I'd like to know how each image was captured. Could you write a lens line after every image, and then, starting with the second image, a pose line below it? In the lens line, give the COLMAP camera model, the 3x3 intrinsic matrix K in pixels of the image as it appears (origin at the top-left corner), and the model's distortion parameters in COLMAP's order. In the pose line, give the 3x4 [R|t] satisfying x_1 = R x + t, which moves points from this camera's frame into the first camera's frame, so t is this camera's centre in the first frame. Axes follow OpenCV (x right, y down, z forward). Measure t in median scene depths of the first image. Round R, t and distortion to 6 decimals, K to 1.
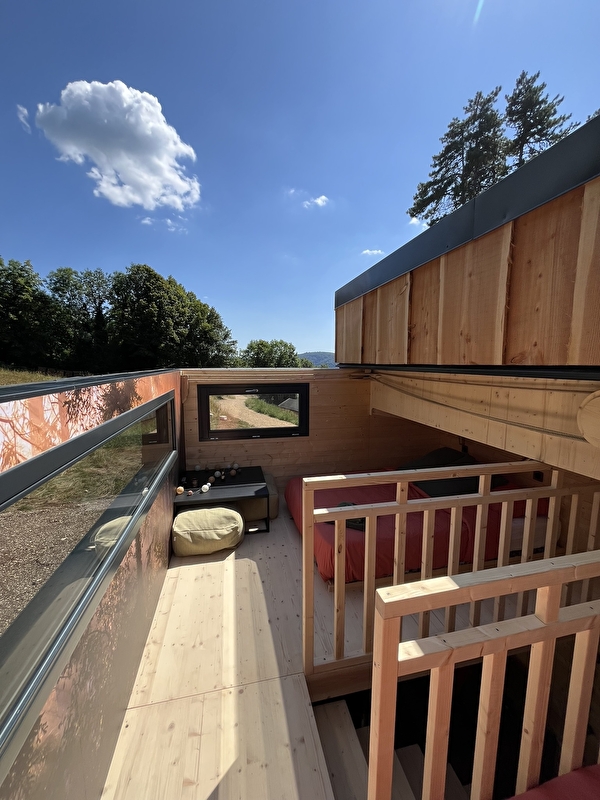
lens RADIAL K [[322.5, 0, 302.5], [0, 322.5, 402.5], [0, 0, 1]] dist [0.004792, -0.000243]
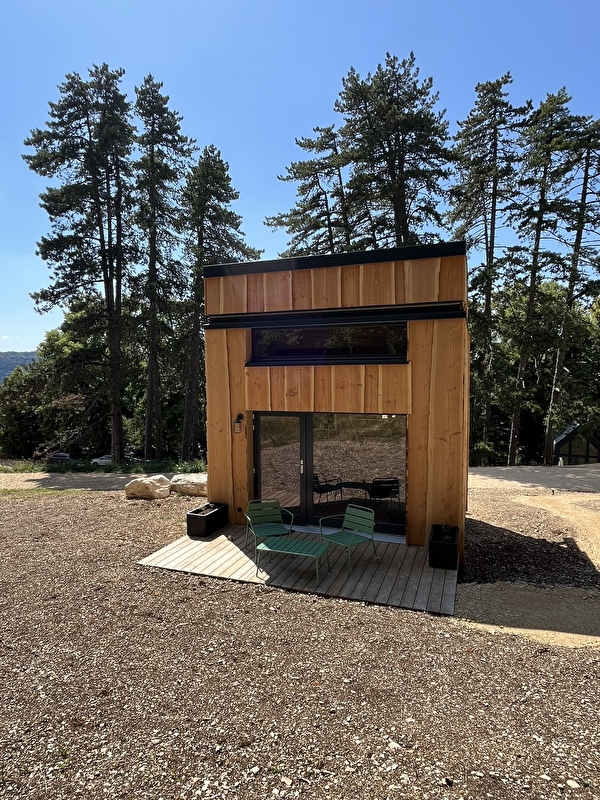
lens RADIAL K [[454.1, 0, 304.7], [0, 454.1, 405.5], [0, 0, 1]] dist [0.001181, 0.003444]
pose [[0.558516, -0.055096, 0.827662, -2.025391], [0.106961, 0.994245, -0.005994, 0.505195], [-0.822569, 0.091875, 0.561194, -0.711893]]
